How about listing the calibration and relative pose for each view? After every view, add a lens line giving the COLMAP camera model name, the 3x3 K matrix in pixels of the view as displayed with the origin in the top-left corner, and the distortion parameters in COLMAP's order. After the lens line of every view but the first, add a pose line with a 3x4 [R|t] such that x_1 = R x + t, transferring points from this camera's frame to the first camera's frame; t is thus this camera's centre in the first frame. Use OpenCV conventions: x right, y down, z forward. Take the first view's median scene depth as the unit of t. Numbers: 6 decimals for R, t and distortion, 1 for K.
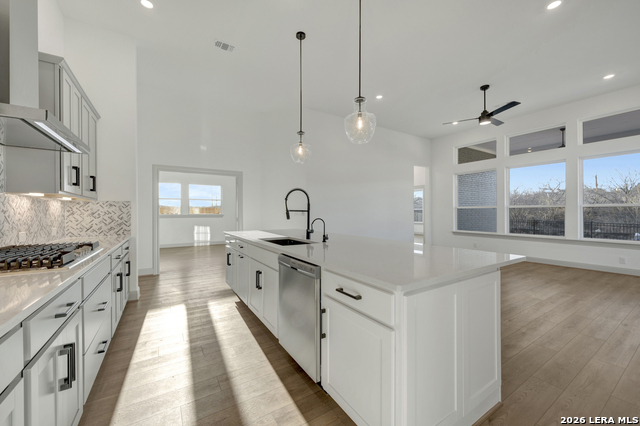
lens RADIAL K [[249.6, 0, 322.8], [0, 249.6, 212.3], [0, 0, 1]] dist [-0.000789, -0.000103]
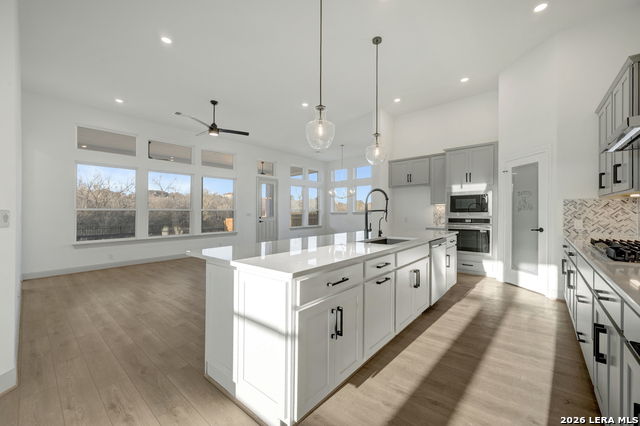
lens RADIAL K [[260.2, 0, 323.6], [0, 260.2, 212.9], [0, 0, 1]] dist [-0.000910, -0.000053]
pose [[-0.302270, 0.005666, 0.953206, -0.437206], [0.011306, 0.999933, -0.002359, 0.000751], [-0.953155, 0.010064, -0.302314, 0.636118]]
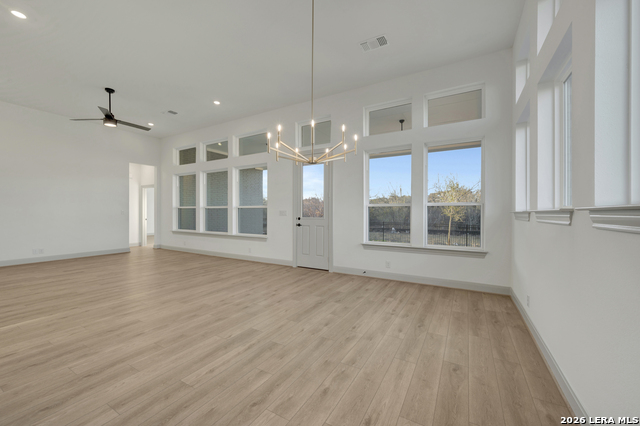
lens RADIAL K [[265.7, 0, 300.8], [0, 265.7, 212.5], [0, 0, 1]] dist [0.000953, 0.000082]
pose [[0.904751, 0.004641, 0.425916, 0.629121], [-0.004572, 0.999989, -0.001185, 0.000598], [-0.425917, -0.000875, 0.904762, -0.249473]]
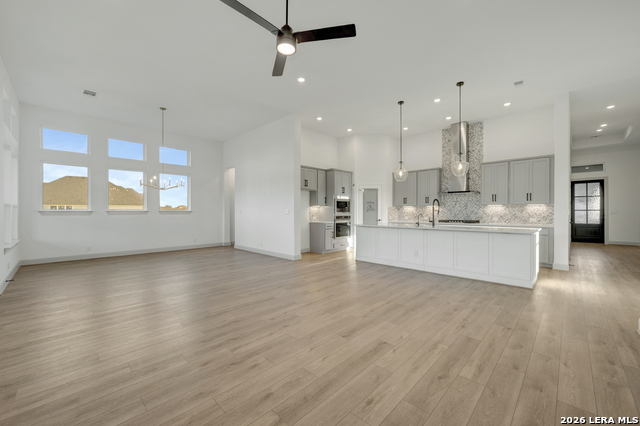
lens RADIAL K [[260.2, 0, 323.6], [0, 260.2, 212.9], [0, 0, 1]] dist [-0.000910, -0.000053]
pose [[-0.971192, 0.002939, -0.238278, 0.514813], [0.001667, 0.999983, 0.005539, -0.000512], [0.238291, 0.004982, -0.971181, 1.147670]]
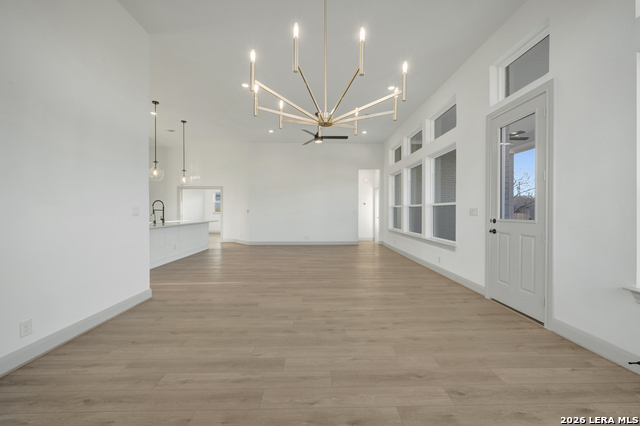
lens RADIAL K [[245.5, 0, 316.2], [0, 245.5, 213.1], [0, 0, 1]] dist [0.000153, -0.000025]
pose [[0.853677, 0.005678, -0.520771, 0.945813], [-0.001714, 0.999966, 0.008092, 0.000419], [0.520799, -0.006016, 0.853658, -0.064986]]
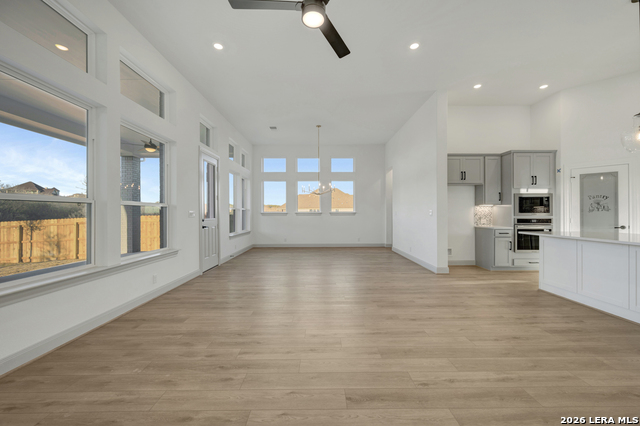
lens RADIAL K [[252.7, 0, 320.6], [0, 252.7, 212.3], [0, 0, 1]] dist [0.000366, -0.000049]
pose [[-0.846579, 0.006247, 0.532226, 0.284429], [0.004108, 0.999978, -0.005204, 0.001481], [-0.532247, -0.002219, -0.846586, 1.008959]]
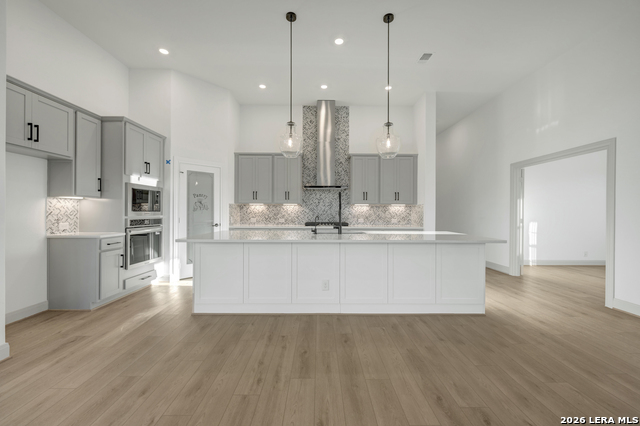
lens RADIAL K [[251.1, 0, 324.4], [0, 251.1, 211.8], [0, 0, 1]] dist [-0.000707, -0.000150]
pose [[-0.520889, -0.001700, -0.853623, 0.422482], [-0.004246, 0.999991, 0.000600, 0.000940], [0.853614, 0.003937, -0.520891, 0.659108]]
